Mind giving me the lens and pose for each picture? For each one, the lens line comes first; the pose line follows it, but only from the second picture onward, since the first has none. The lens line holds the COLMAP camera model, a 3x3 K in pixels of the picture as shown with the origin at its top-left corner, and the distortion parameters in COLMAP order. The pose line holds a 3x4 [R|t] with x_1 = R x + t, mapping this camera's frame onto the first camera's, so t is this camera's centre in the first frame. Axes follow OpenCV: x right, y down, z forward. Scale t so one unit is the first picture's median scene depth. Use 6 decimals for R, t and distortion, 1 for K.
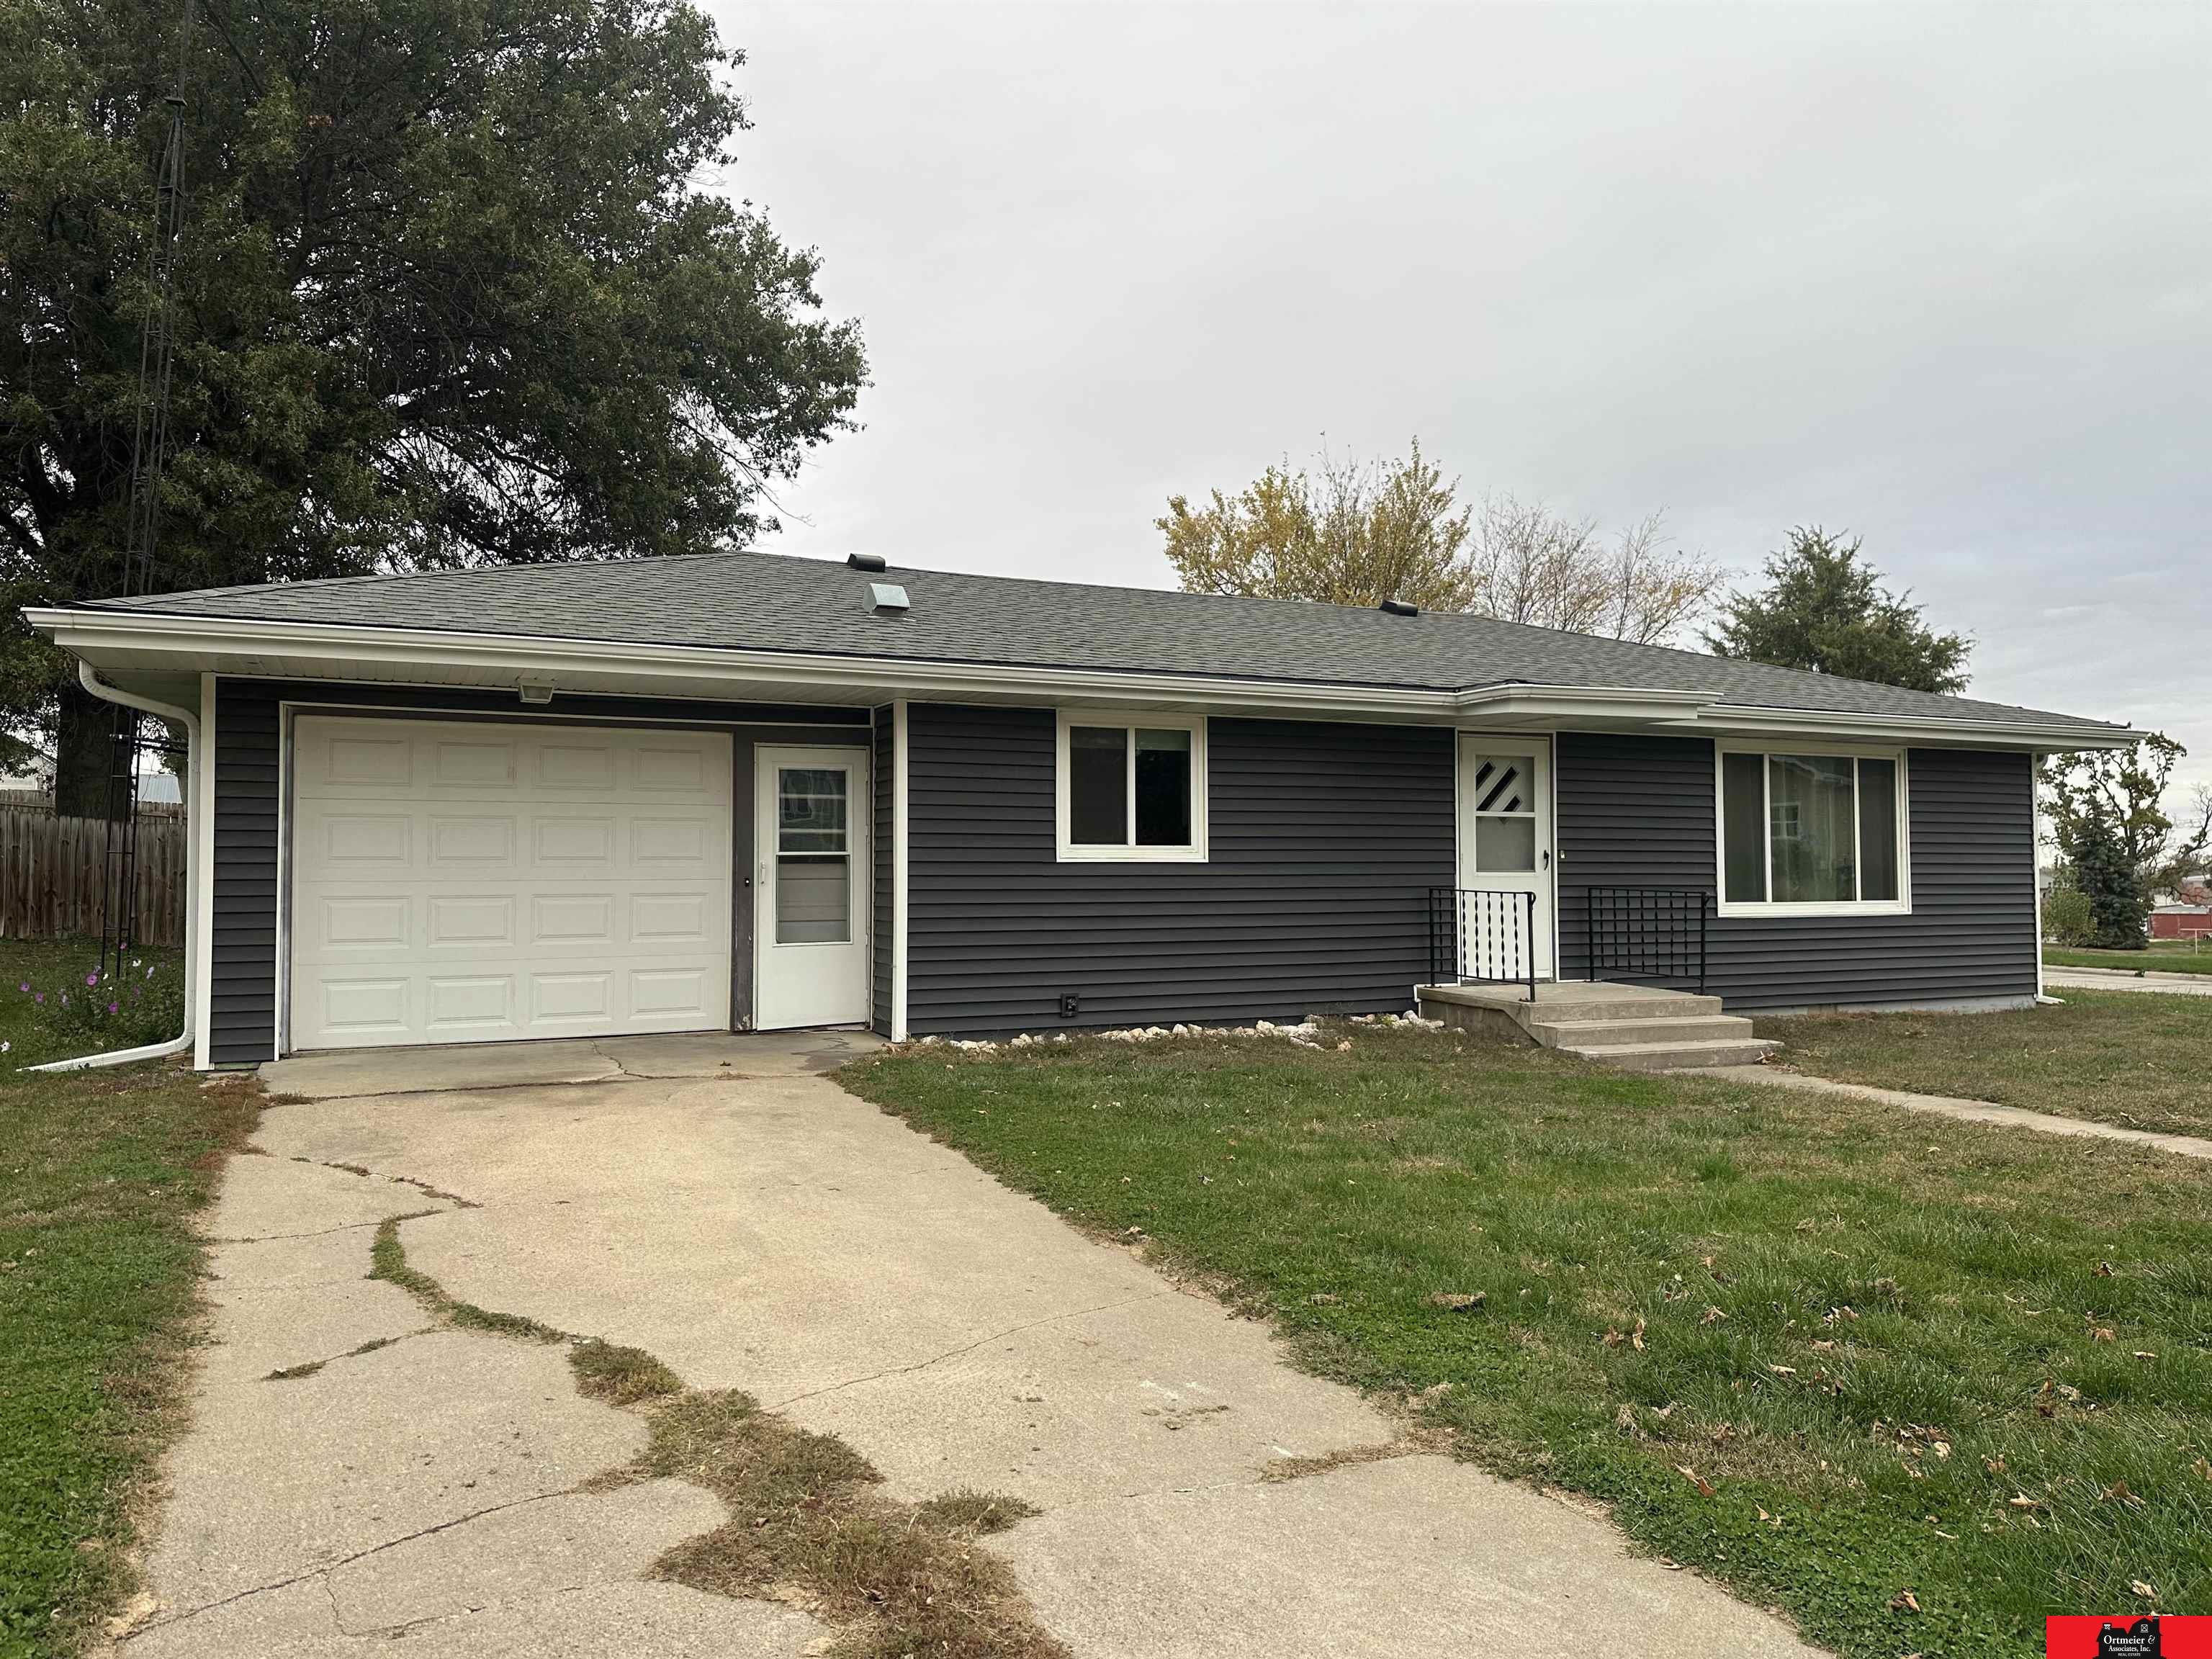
lens RADIAL K [[1558.5, 0, 1103.1], [0, 1558.5, 830.9], [0, 0, 1]] dist [0.057044, -0.032006]
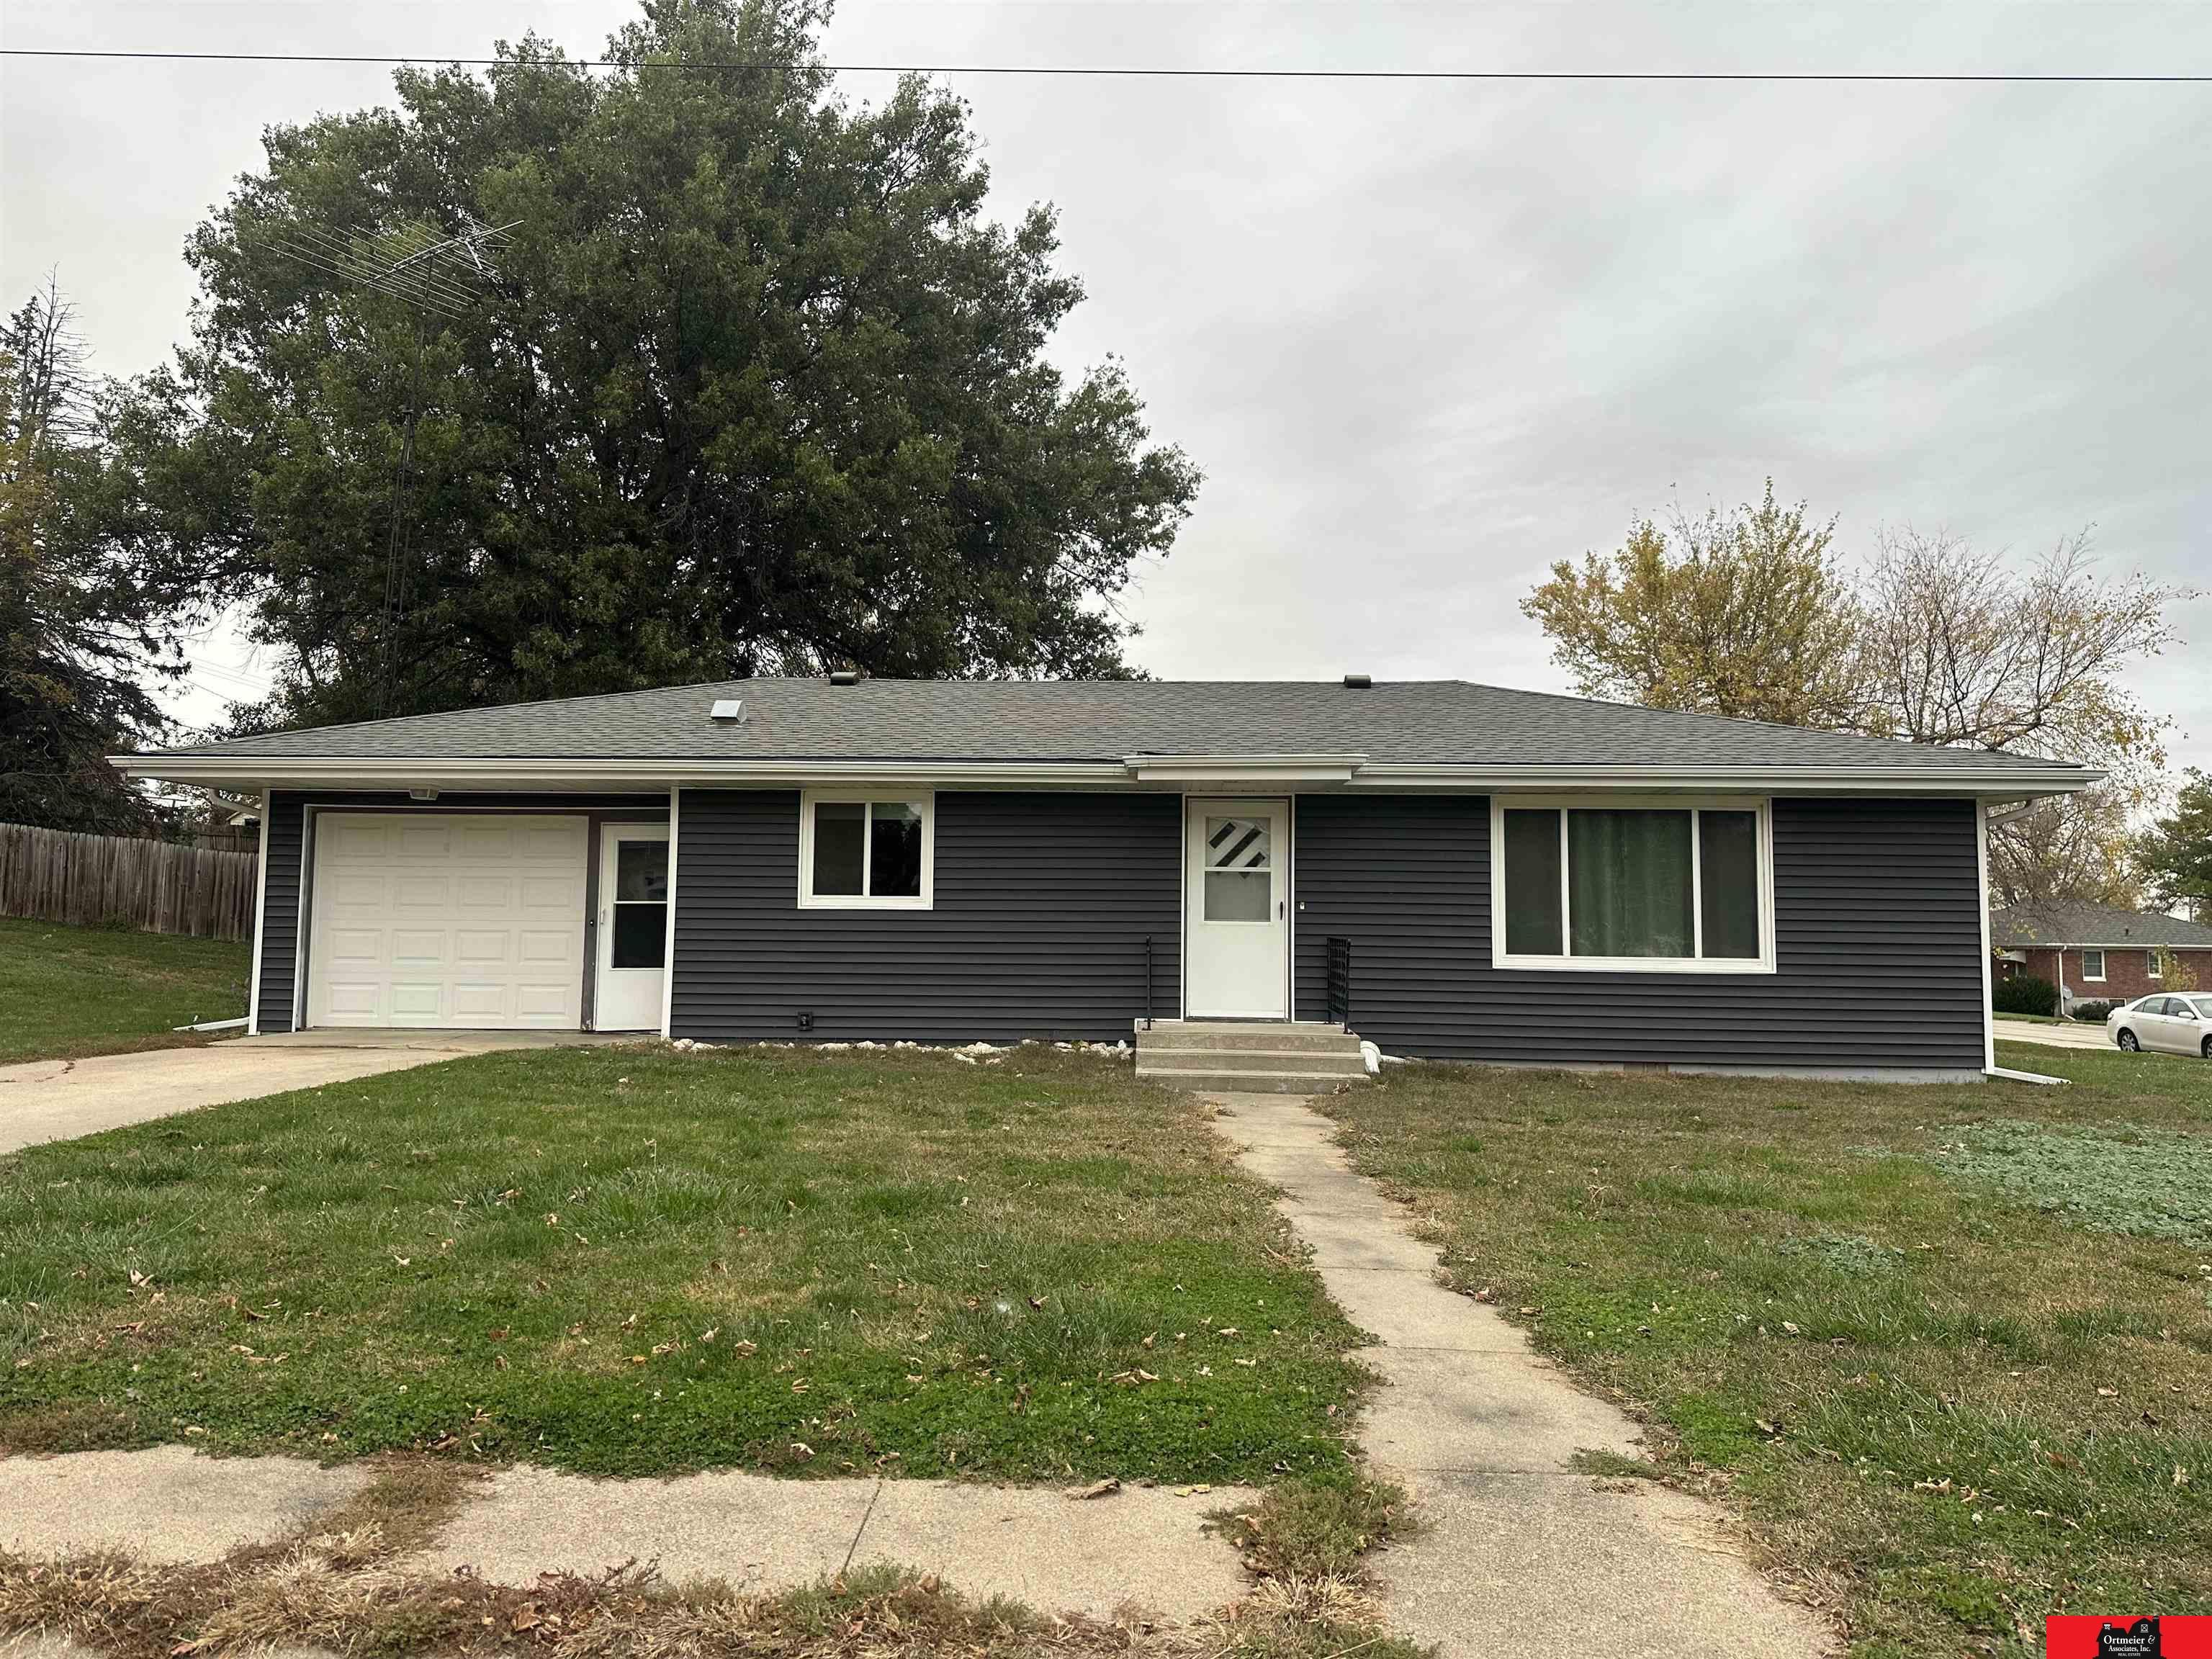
lens RADIAL K [[1558.5, 0, 1118.2], [0, 1558.5, 809.6], [0, 0, 1]] dist [0.057044, -0.032006]
pose [[0.891525, -0.027630, -0.452129, 0.690800], [-0.000420, 0.998087, -0.061824, 0.015737], [0.452972, 0.055307, 0.889808, -0.027287]]
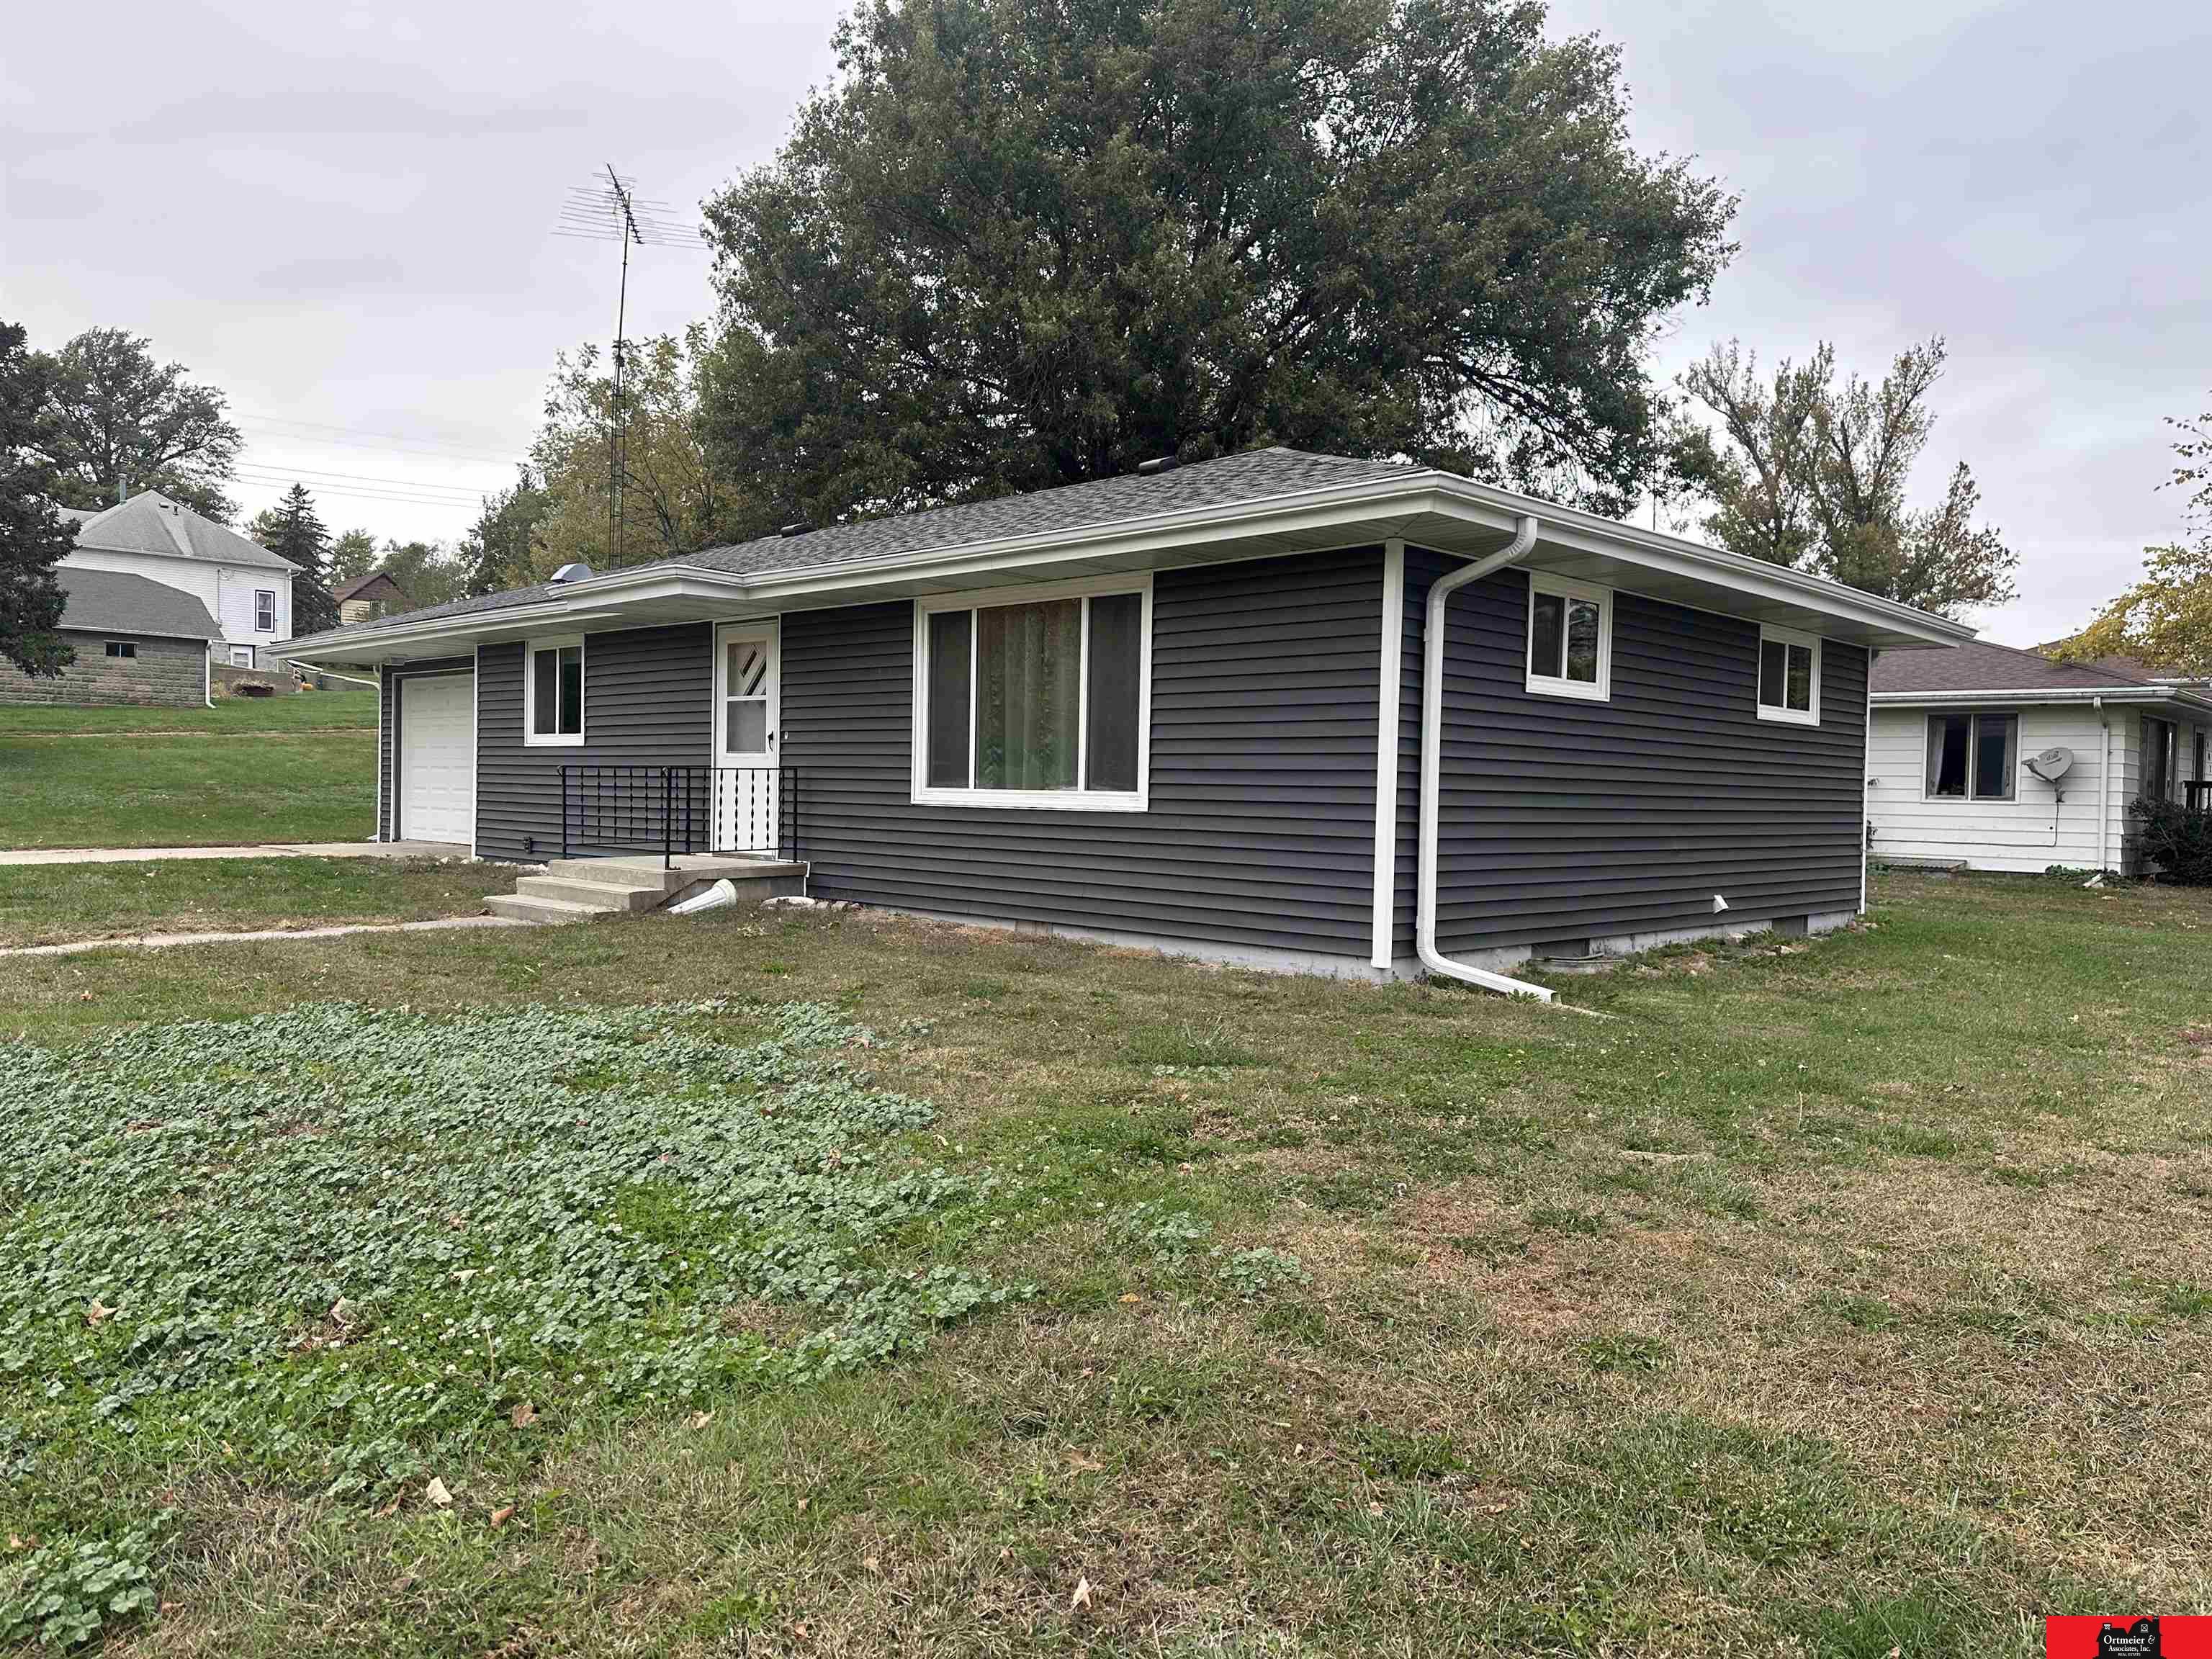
lens RADIAL K [[1558.5, 0, 1109.9], [0, 1558.5, 829.4], [0, 0, 1]] dist [0.057044, -0.032006]
pose [[0.352816, 0.008540, -0.935654, 1.346775], [-0.033682, 0.999426, -0.003579, 0.074624], [0.935086, 0.032777, 0.352901, 0.868886]]
